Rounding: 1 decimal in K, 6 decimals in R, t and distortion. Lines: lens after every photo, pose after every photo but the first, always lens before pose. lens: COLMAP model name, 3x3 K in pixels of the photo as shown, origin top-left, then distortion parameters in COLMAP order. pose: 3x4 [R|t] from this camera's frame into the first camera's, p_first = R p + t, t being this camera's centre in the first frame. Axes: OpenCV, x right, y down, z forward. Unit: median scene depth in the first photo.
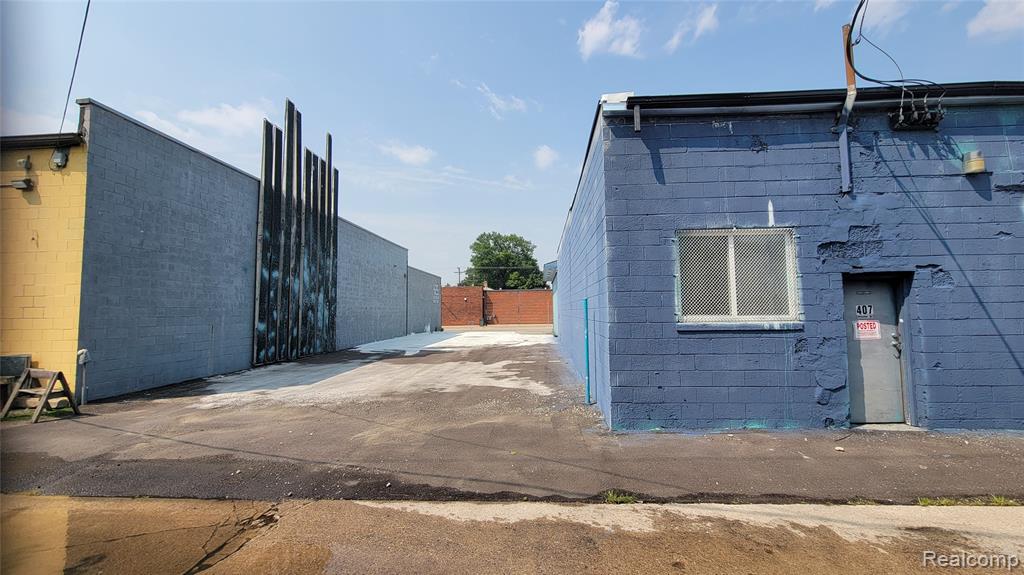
lens RADIAL K [[418.1, 0, 518.4], [0, 418.1, 286.8], [0, 0, 1]] dist [0.000915, -0.002496]
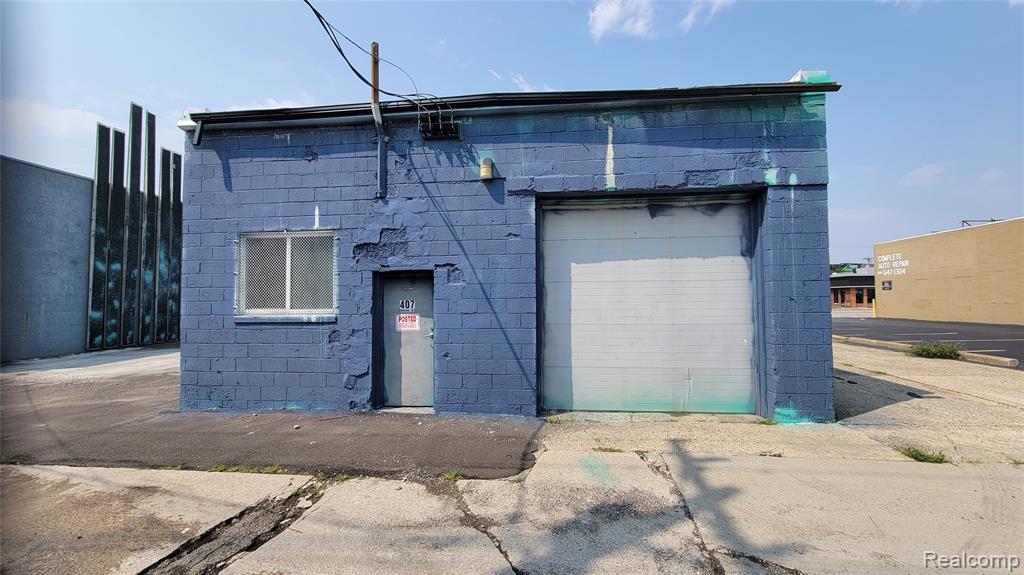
lens RADIAL K [[418.1, 0, 513.1], [0, 418.1, 285.5], [0, 0, 1]] dist [0.000915, -0.002496]
pose [[0.998887, 0.000970, -0.047161, 1.163732], [0.000368, 0.999598, 0.028351, -0.025818], [0.047170, -0.028337, 0.998485, -0.085858]]
